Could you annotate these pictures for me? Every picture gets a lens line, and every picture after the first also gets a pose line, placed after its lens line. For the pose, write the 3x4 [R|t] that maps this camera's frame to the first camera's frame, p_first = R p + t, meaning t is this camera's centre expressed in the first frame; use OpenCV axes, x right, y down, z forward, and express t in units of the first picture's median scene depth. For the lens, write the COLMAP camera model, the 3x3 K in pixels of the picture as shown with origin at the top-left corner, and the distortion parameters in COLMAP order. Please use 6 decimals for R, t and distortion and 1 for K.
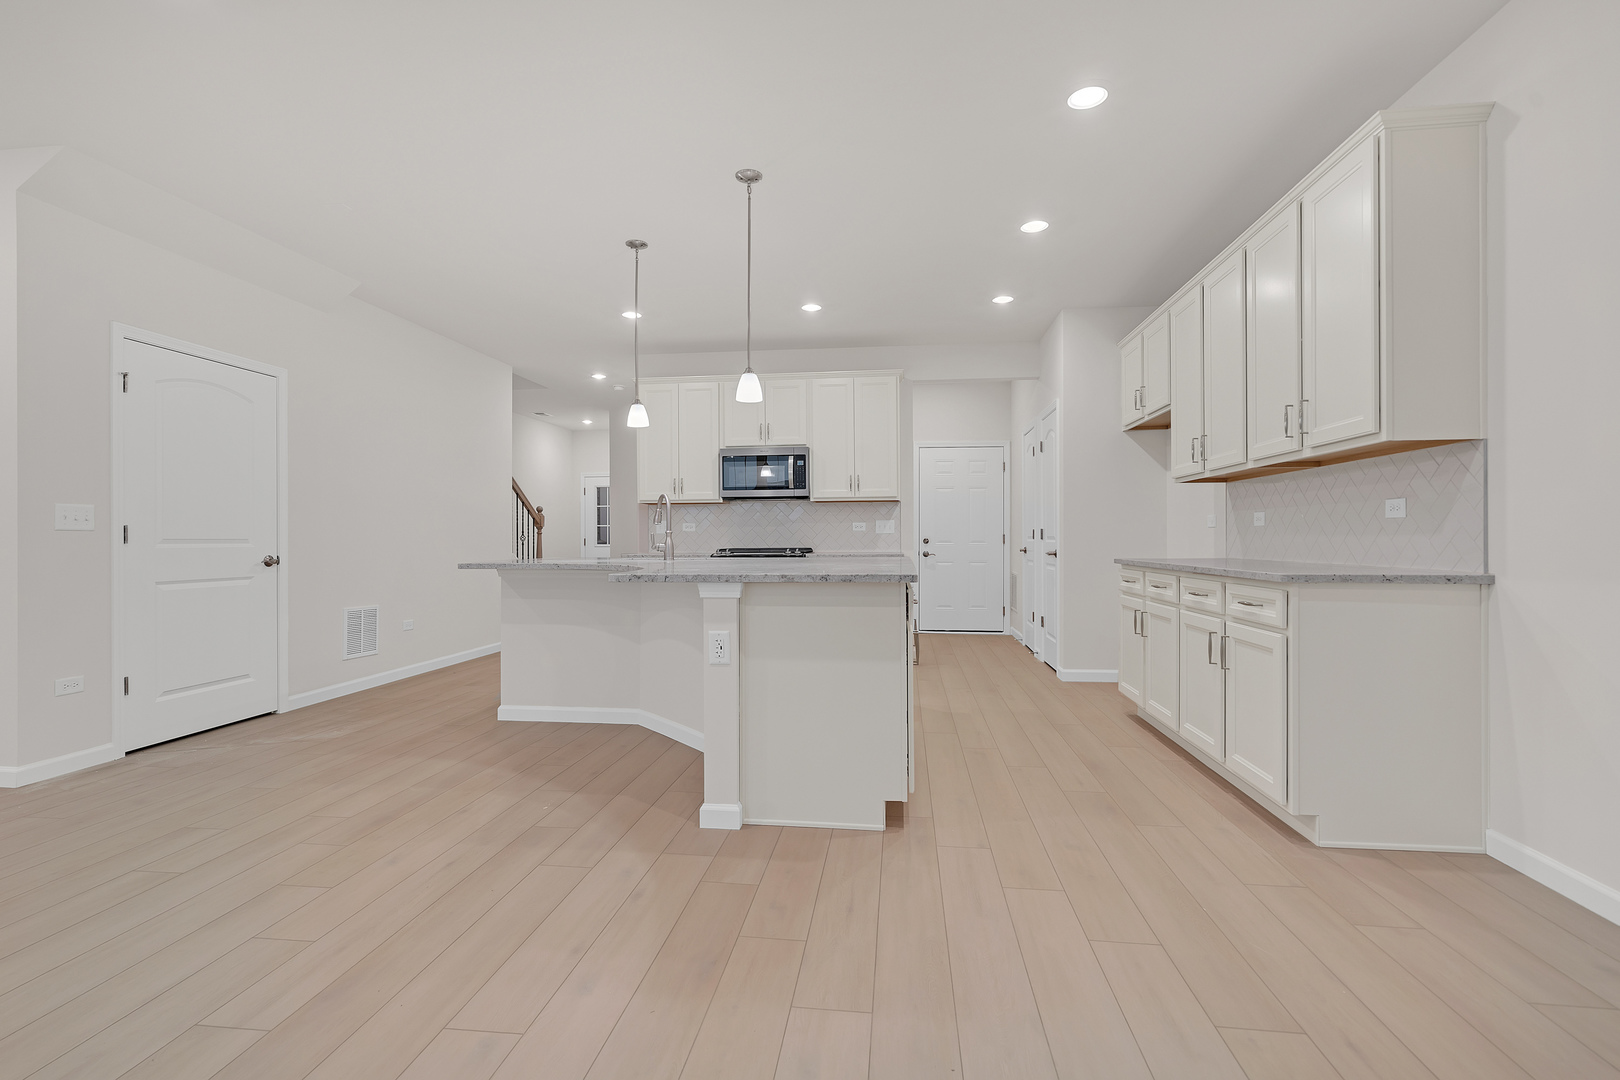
lens RADIAL K [[750.3, 0, 811.2], [0, 750.3, 537.6], [0, 0, 1]] dist [0.004475, 0.000934]
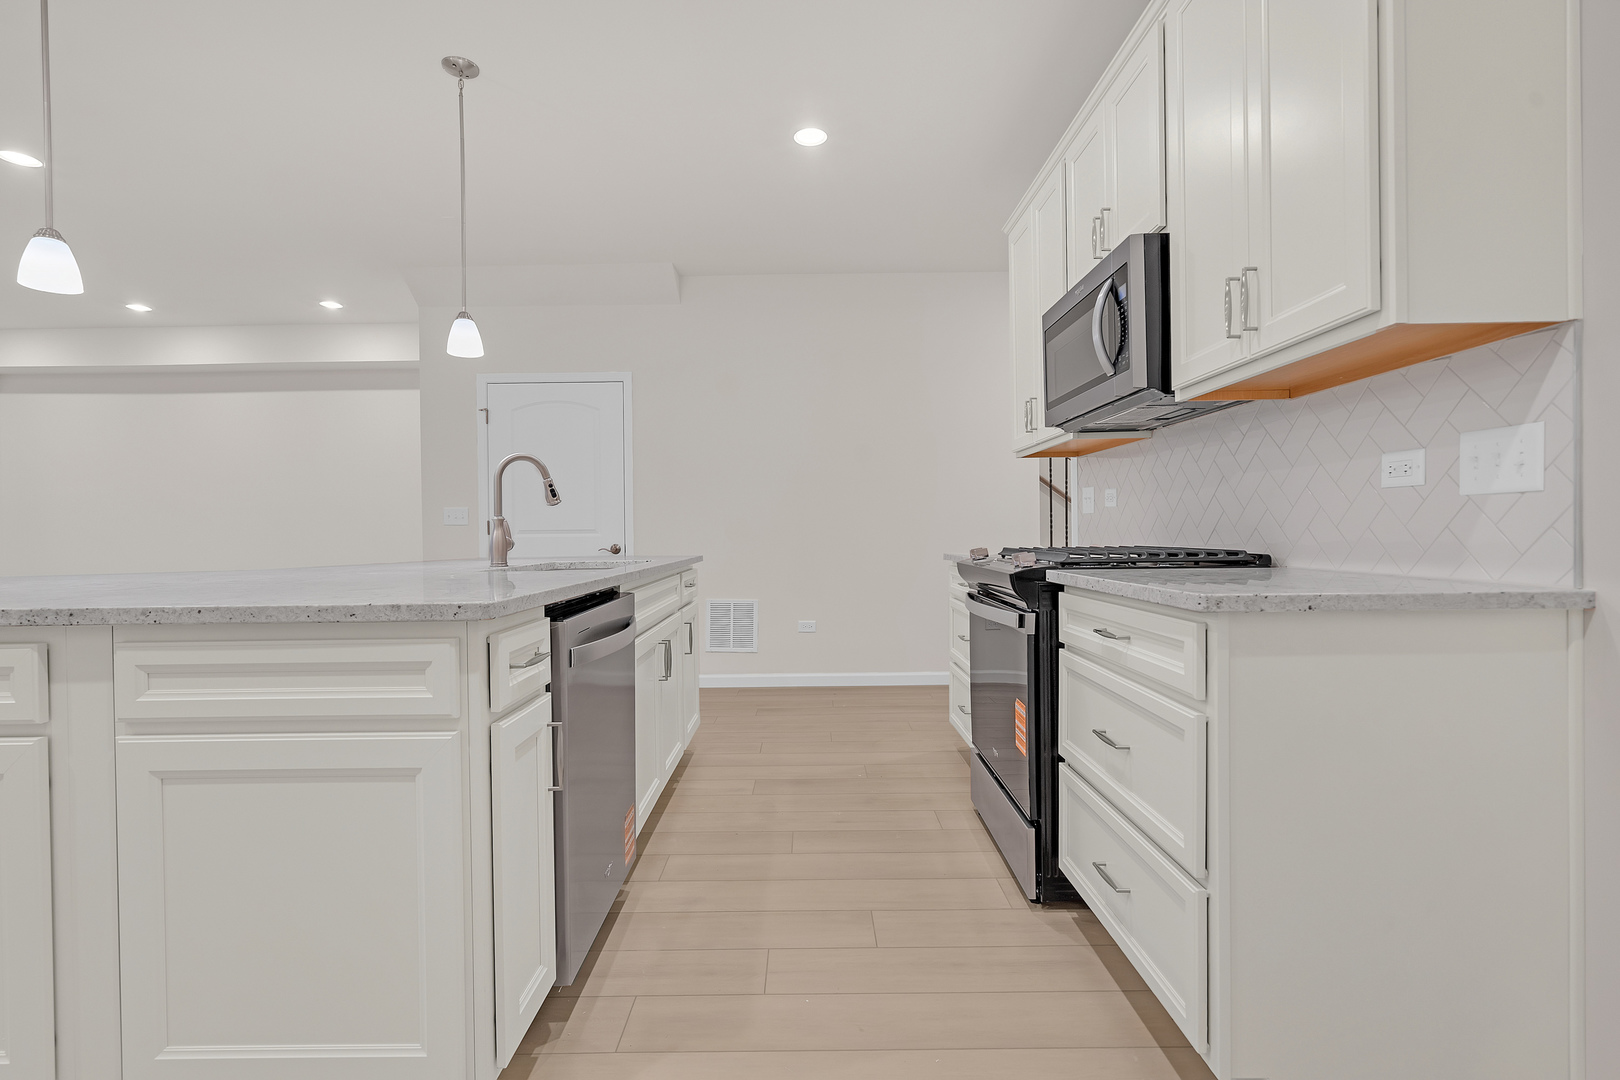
lens RADIAL K [[750.3, 0, 804.0], [0, 750.3, 539.1], [0, 0, 1]] dist [0.004475, 0.000934]
pose [[0.111616, 0.014571, -0.993645, 0.430468], [0.013568, 0.999777, 0.016185, 0.001998], [0.993659, -0.015289, 0.111394, 1.200089]]
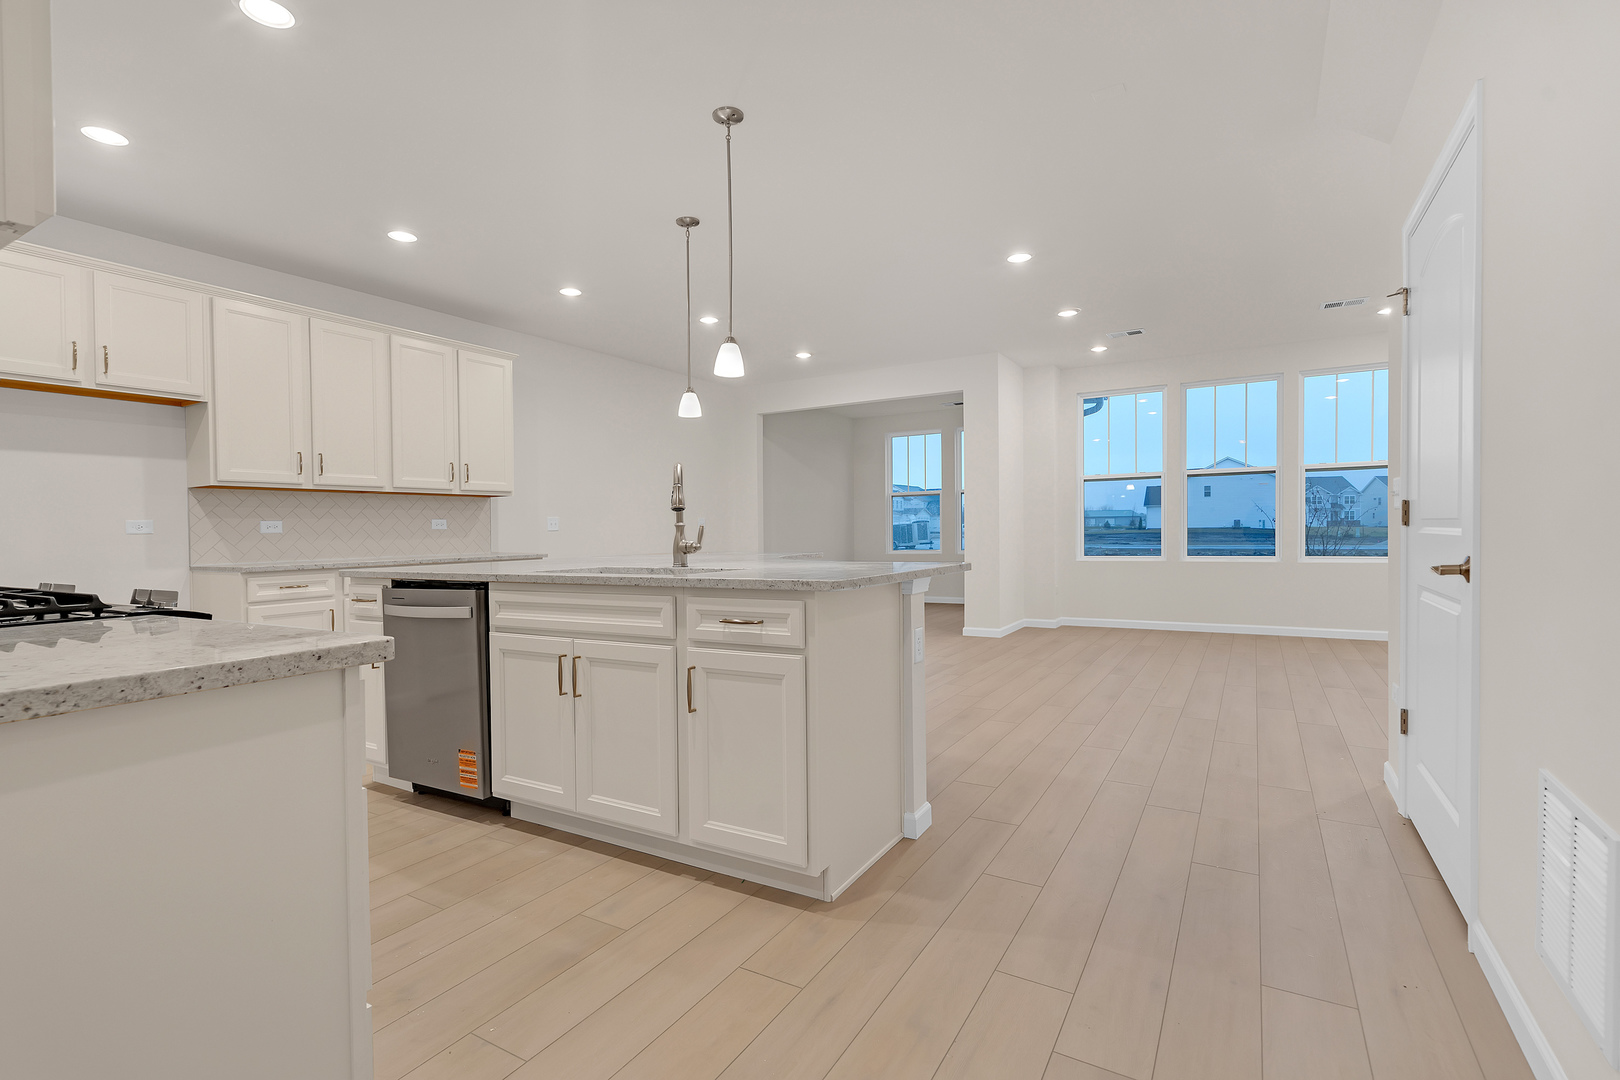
lens RADIAL K [[750.3, 0, 813.4], [0, 750.3, 536.0], [0, 0, 1]] dist [0.004475, 0.000934]
pose [[-0.916731, 0.018830, 0.399062, -0.580668], [0.023385, 0.999705, 0.006548, 0.000033], [-0.398821, 0.015335, -0.916901, 1.606112]]
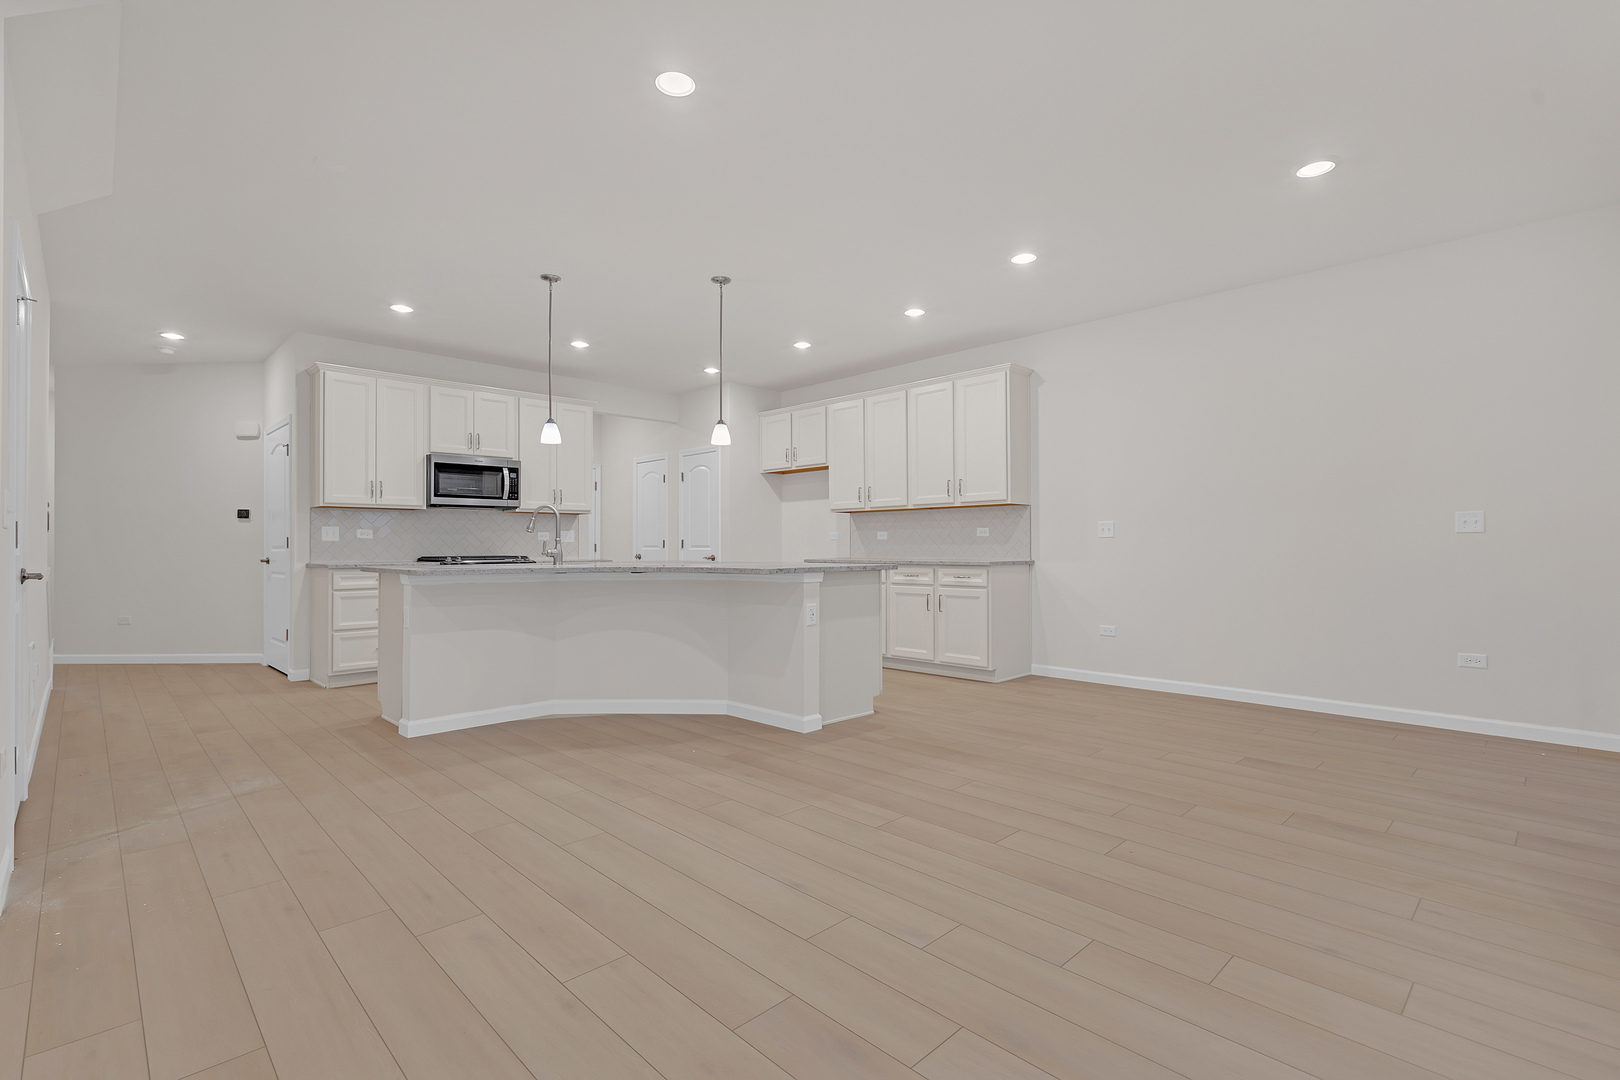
lens RADIAL K [[750.3, 0, 804.5], [0, 750.3, 538.0], [0, 0, 1]] dist [0.004475, 0.000934]
pose [[0.629069, 0.011704, 0.777262, -0.841689], [0.000488, 0.999881, -0.015451, 0.007924], [-0.777350, 0.010099, 0.628988, 0.021840]]
